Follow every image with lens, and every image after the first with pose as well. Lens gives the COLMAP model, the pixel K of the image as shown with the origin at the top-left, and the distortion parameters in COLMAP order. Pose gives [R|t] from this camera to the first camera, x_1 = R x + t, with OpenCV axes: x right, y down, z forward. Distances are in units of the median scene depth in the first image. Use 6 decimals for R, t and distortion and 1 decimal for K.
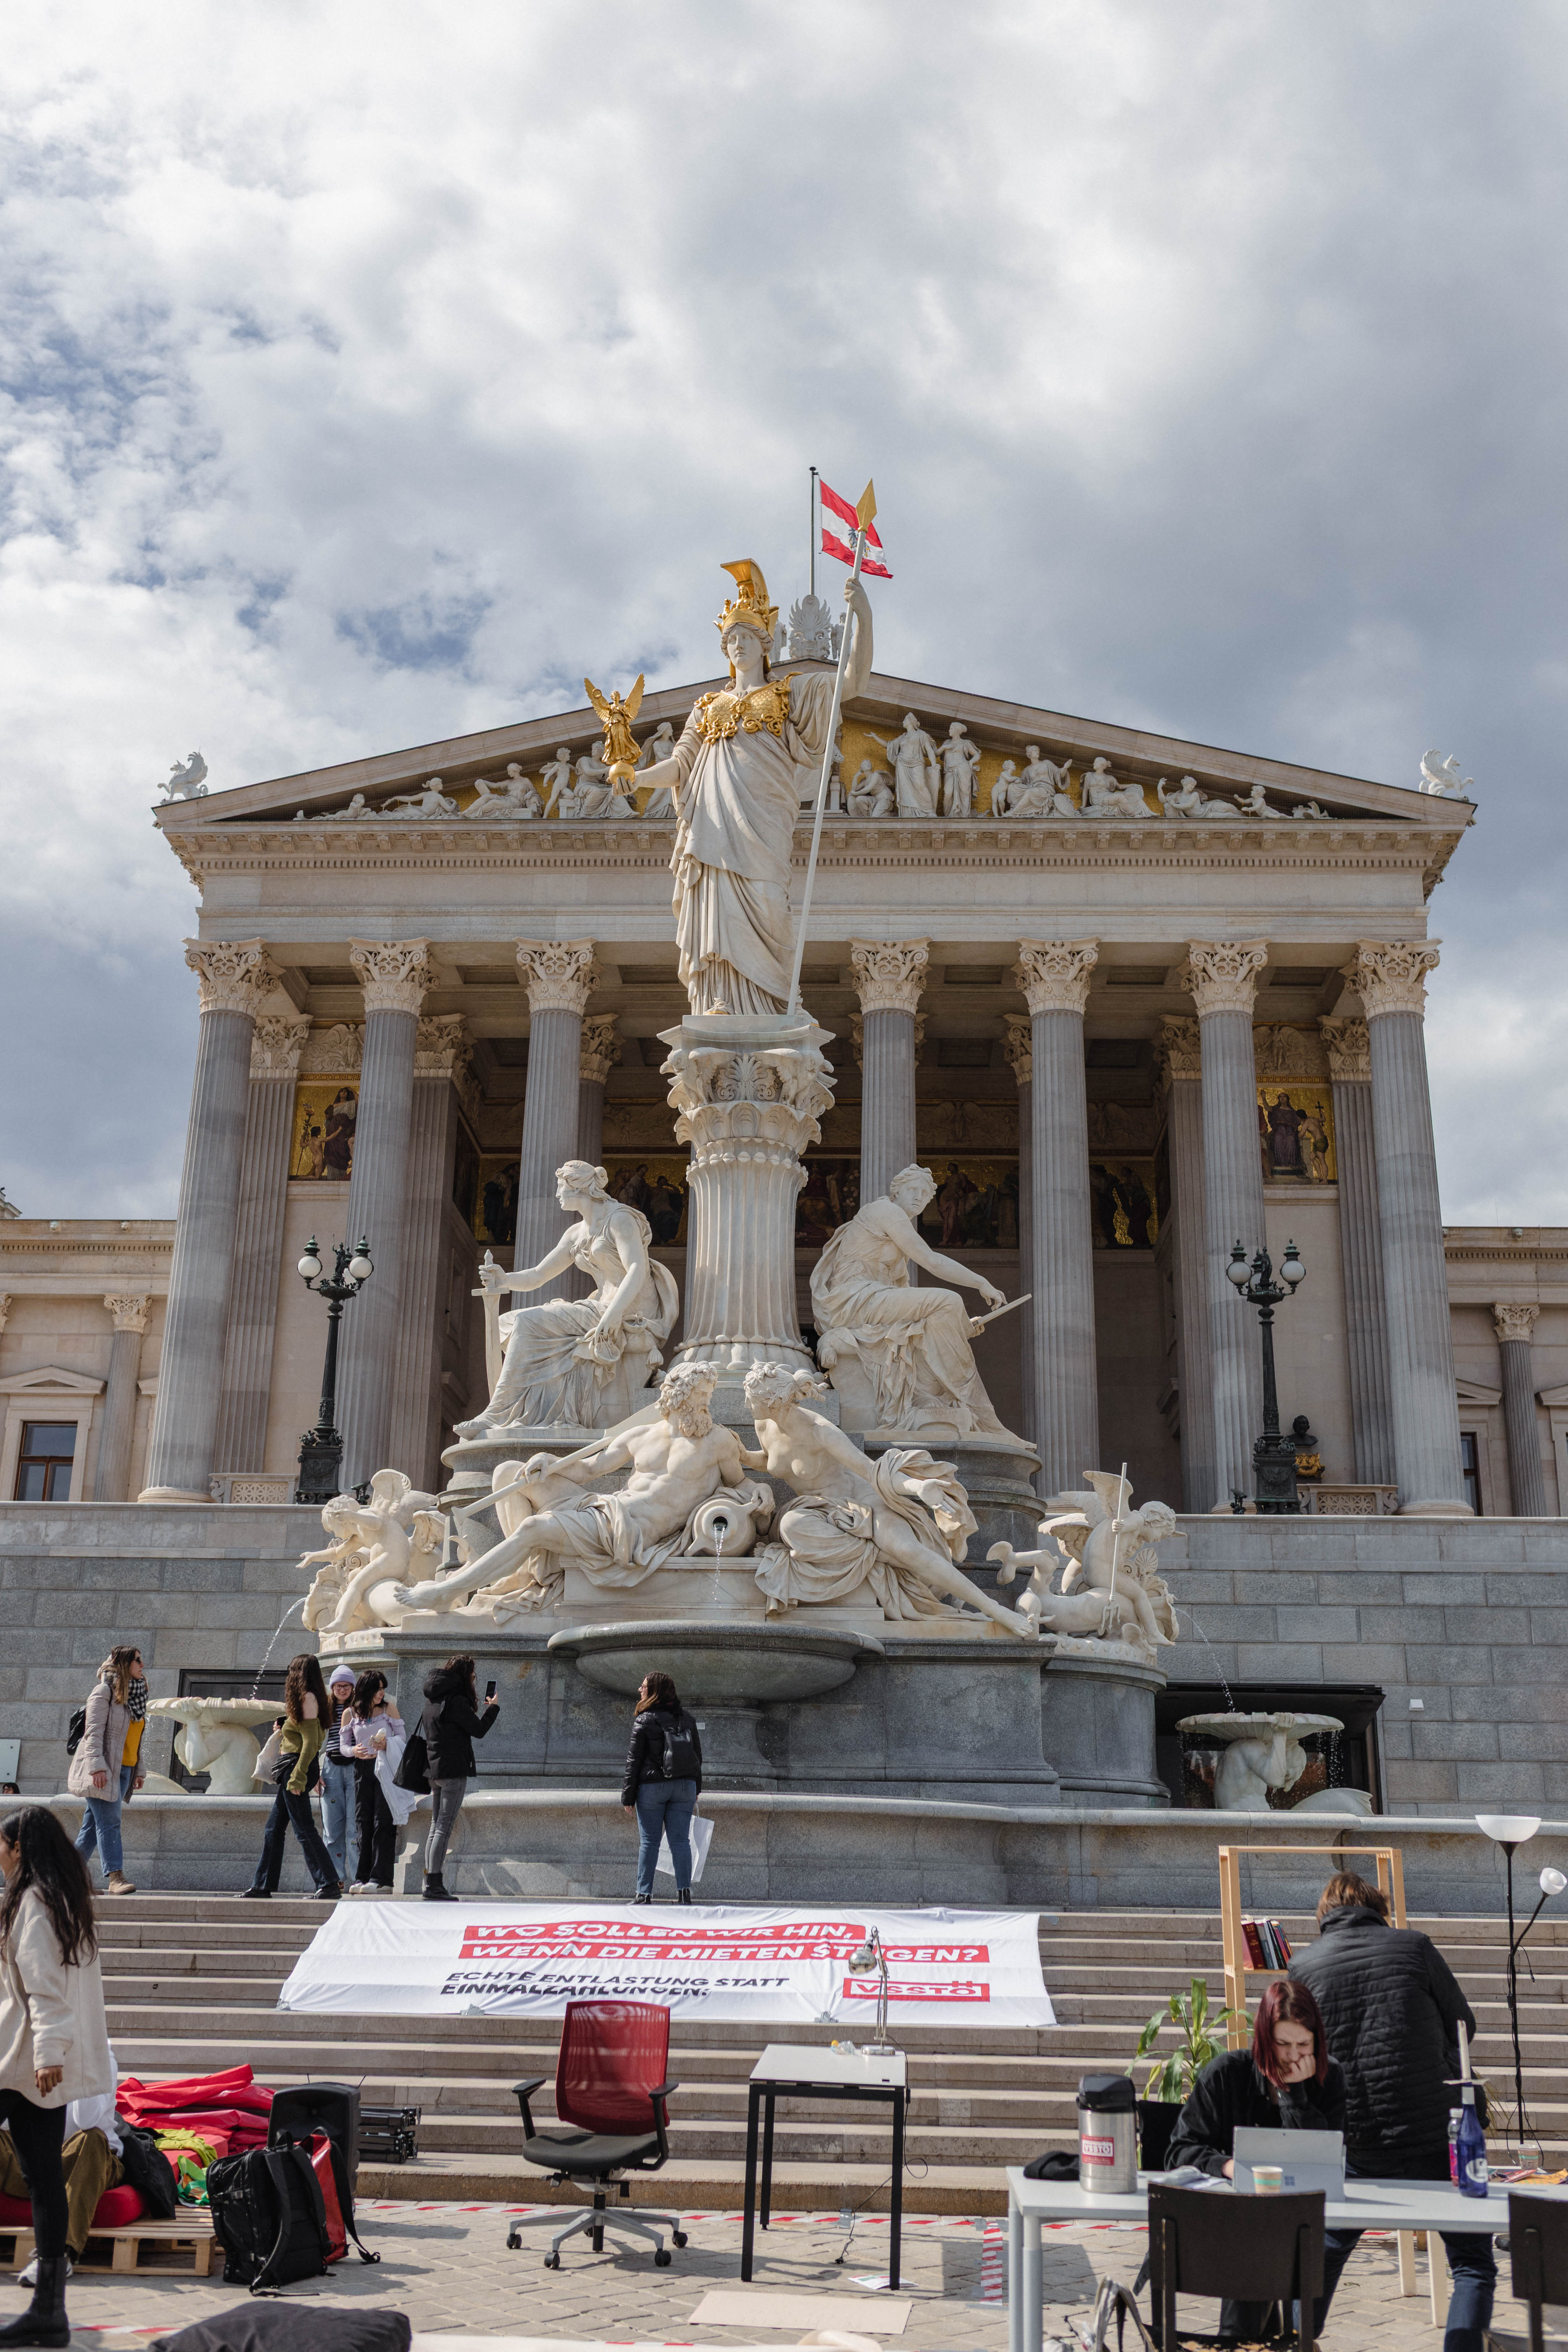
lens RADIAL K [[2193.8, 0, 792.5], [0, 2193.8, 1179.8], [0, 0, 1]] dist [-0.003270, 0.000000]
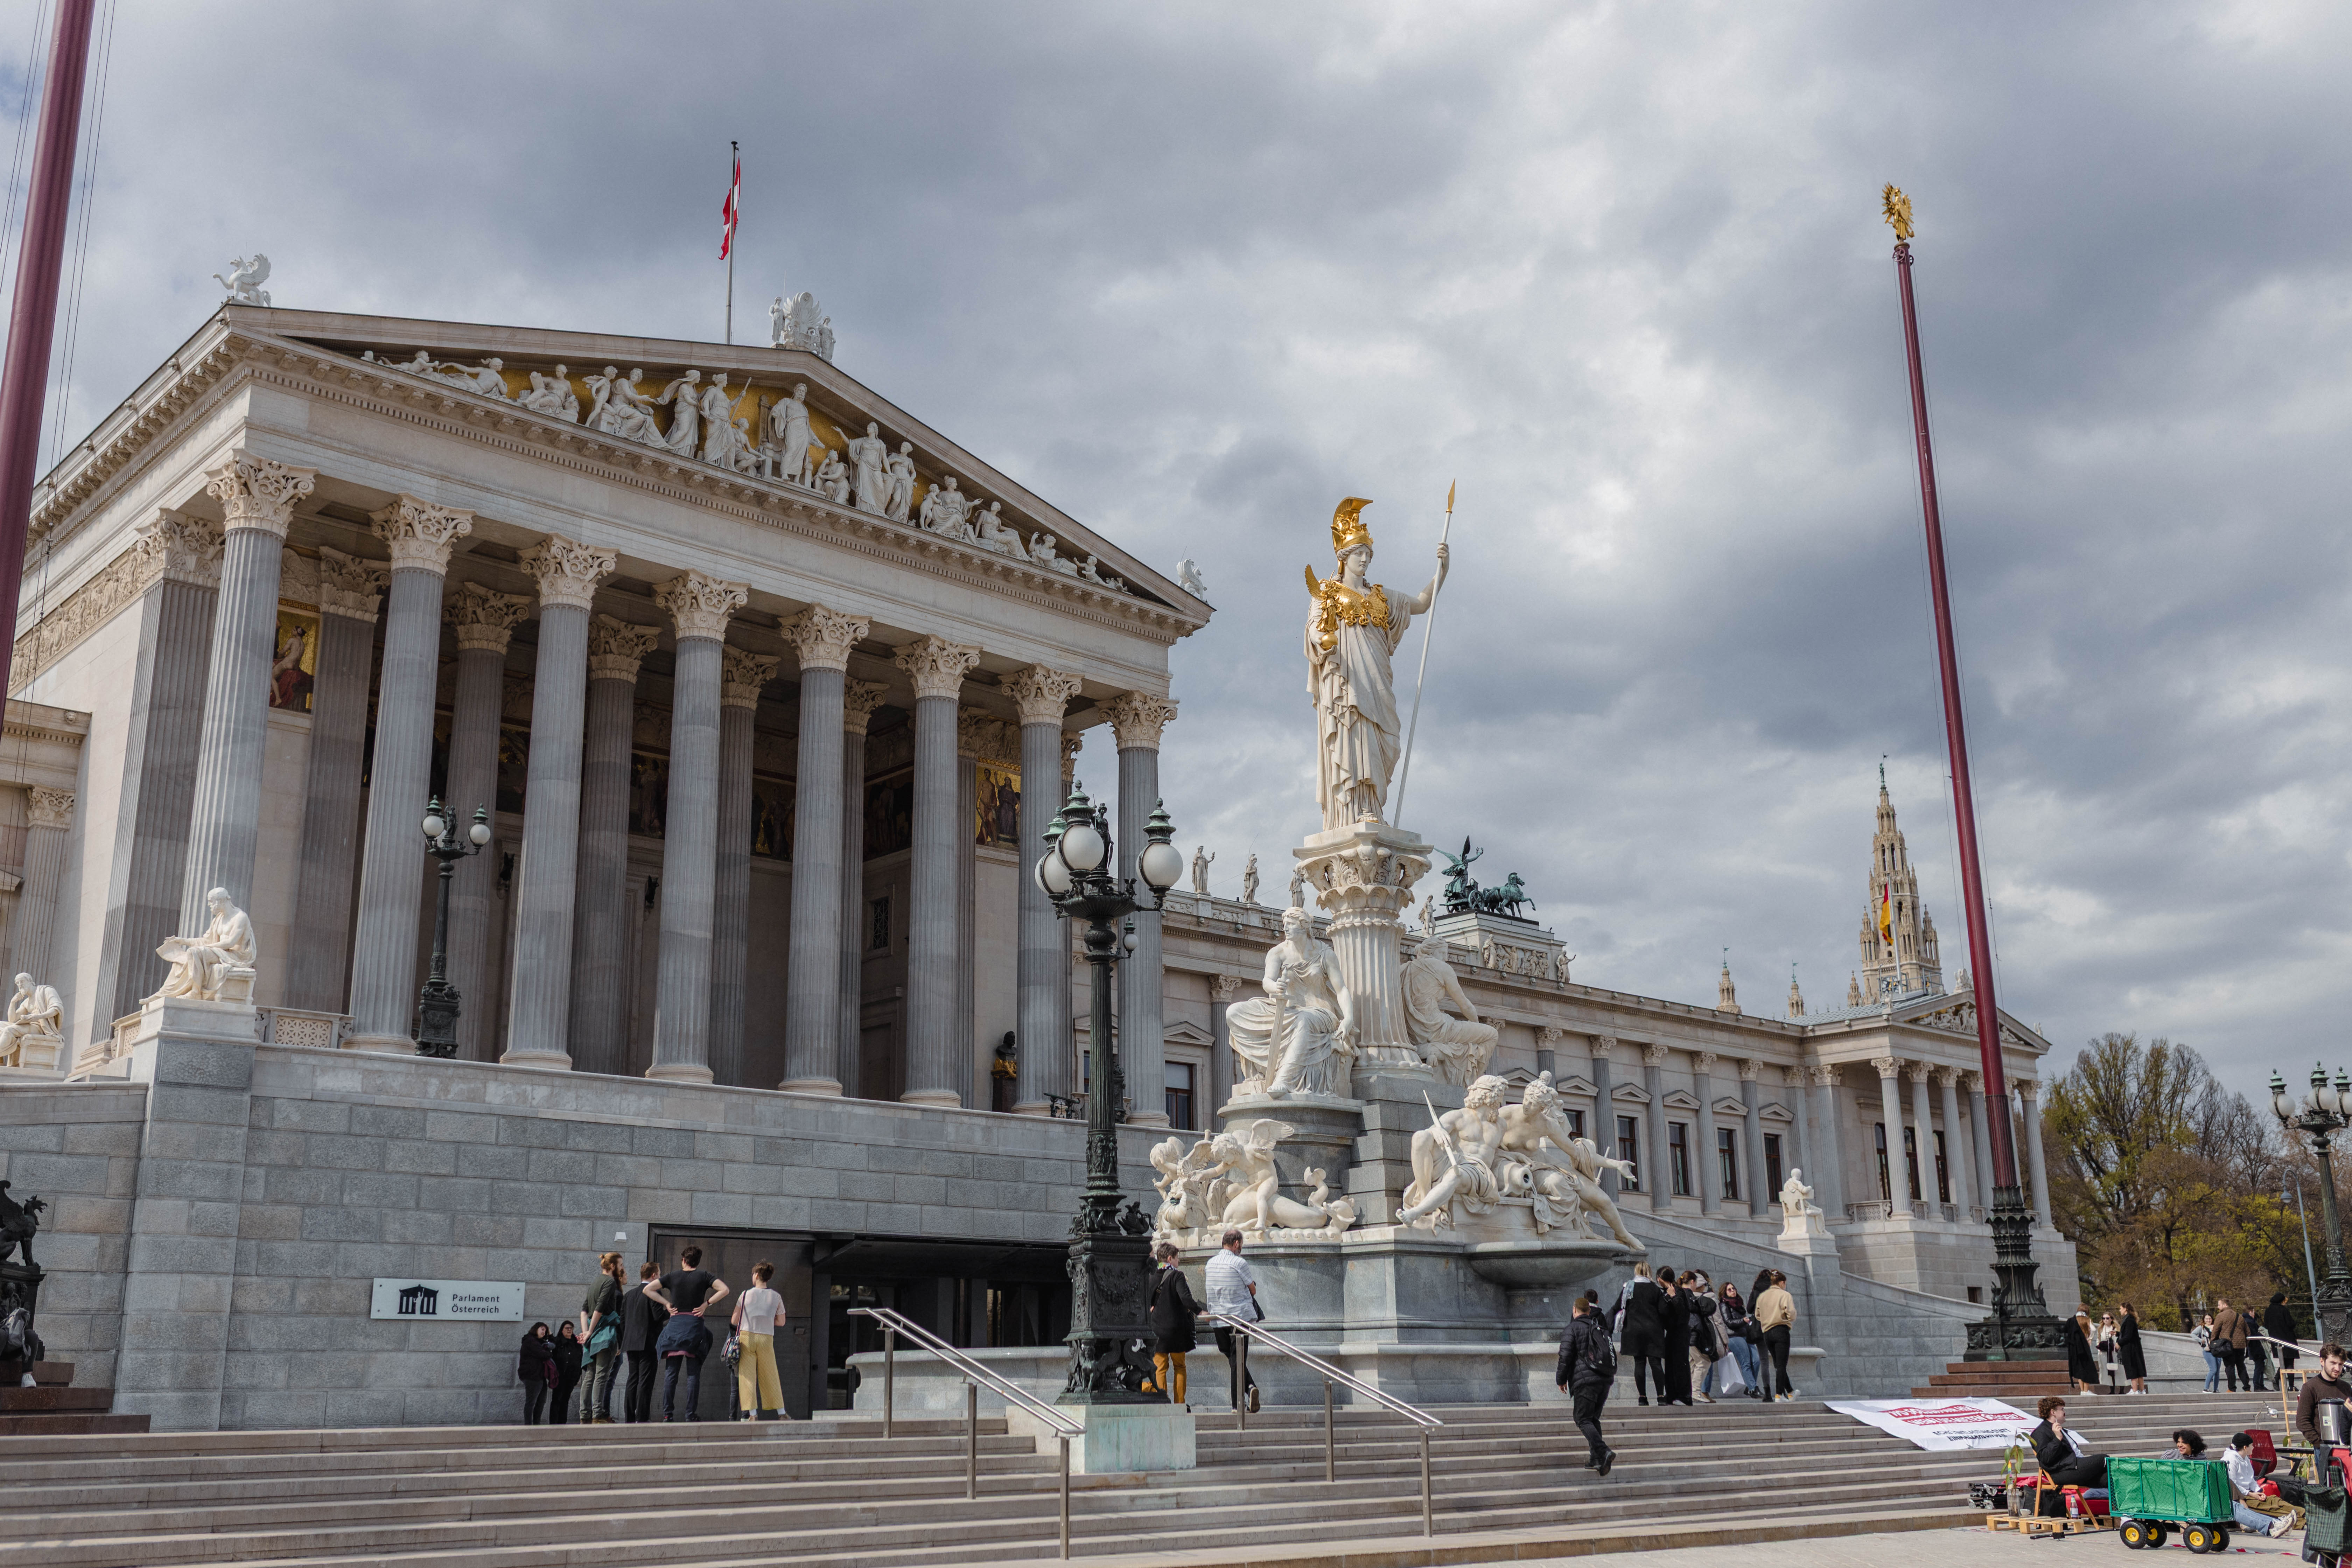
lens RADIAL K [[2193.8, 0, 1181.3], [0, 2193.8, 787.1], [0, 0, 1]] dist [-0.003270, 0.000000]
pose [[0.714389, 0.165001, 0.680017, -0.614254], [-0.195566, 0.980156, -0.032376, -0.013107], [-0.671865, -0.109859, 0.732481, -0.006078]]
